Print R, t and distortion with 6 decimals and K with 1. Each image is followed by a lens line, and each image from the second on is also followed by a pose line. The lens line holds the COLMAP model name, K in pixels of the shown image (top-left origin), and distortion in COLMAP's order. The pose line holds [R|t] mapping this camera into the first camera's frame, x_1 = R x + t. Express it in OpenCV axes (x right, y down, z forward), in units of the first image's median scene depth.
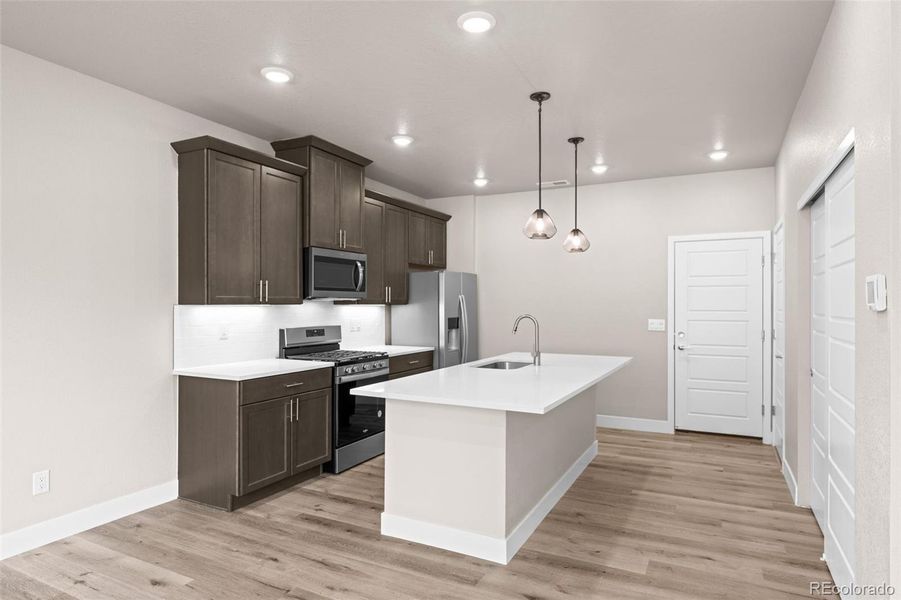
lens RADIAL K [[529.1, 0, 451.2], [0, 529.1, 305.3], [0, 0, 1]] dist [-0.000556, -0.002746]
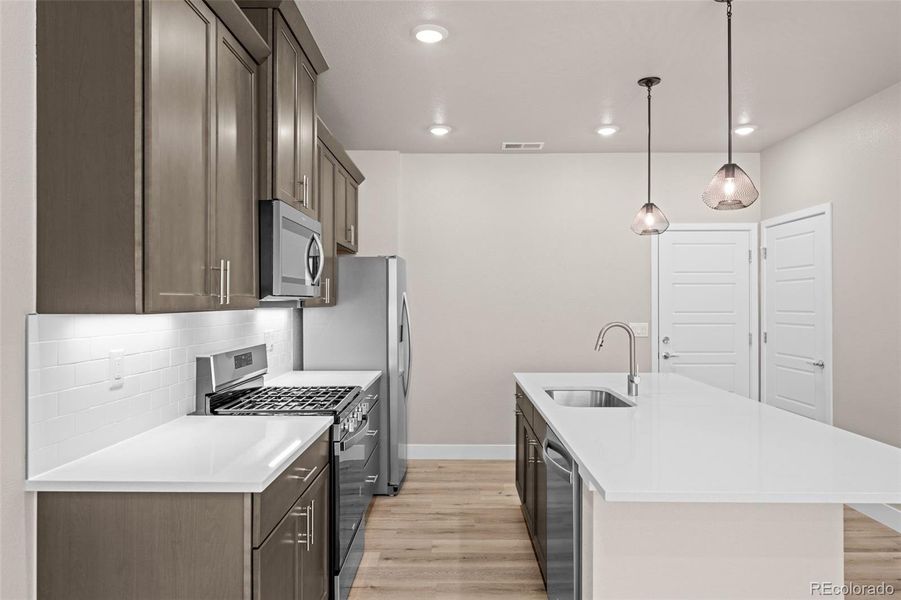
lens RADIAL K [[590.7, 0, 453.7], [0, 590.7, 300.4], [0, 0, 1]] dist [-0.001962, 0.001278]
pose [[0.893732, -0.000617, 0.448601, -0.419484], [0.002774, 0.999988, -0.004151, -0.008222], [-0.448593, 0.004954, 0.893722, 0.445084]]
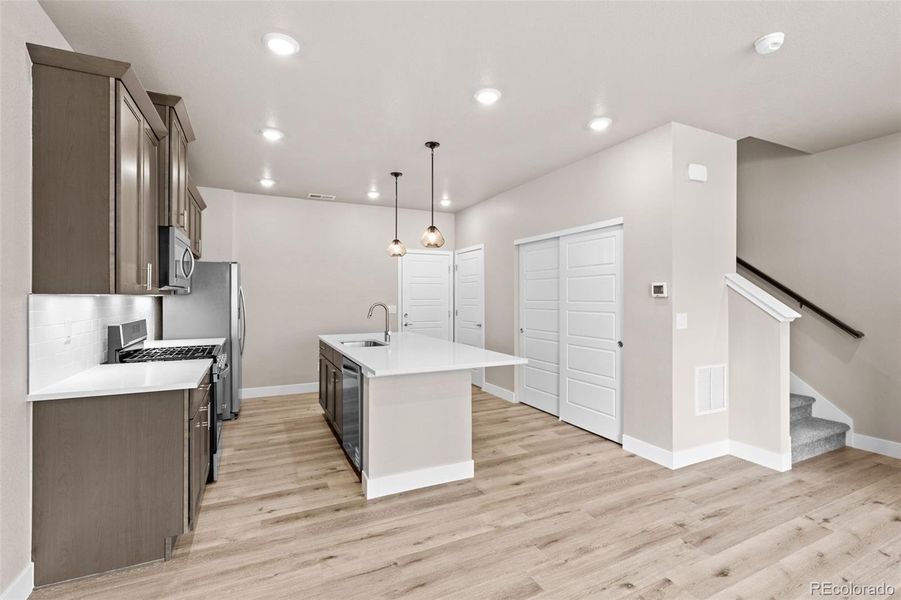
lens RADIAL K [[414.8, 0, 460.5], [0, 414.8, 295.7], [0, 0, 1]] dist [0.001280, -0.000340]
pose [[0.595723, 0.000556, 0.803190, -0.591444], [0.001335, 0.999998, -0.001682, 0.002731], [-0.803189, 0.002074, 0.595721, 0.261791]]
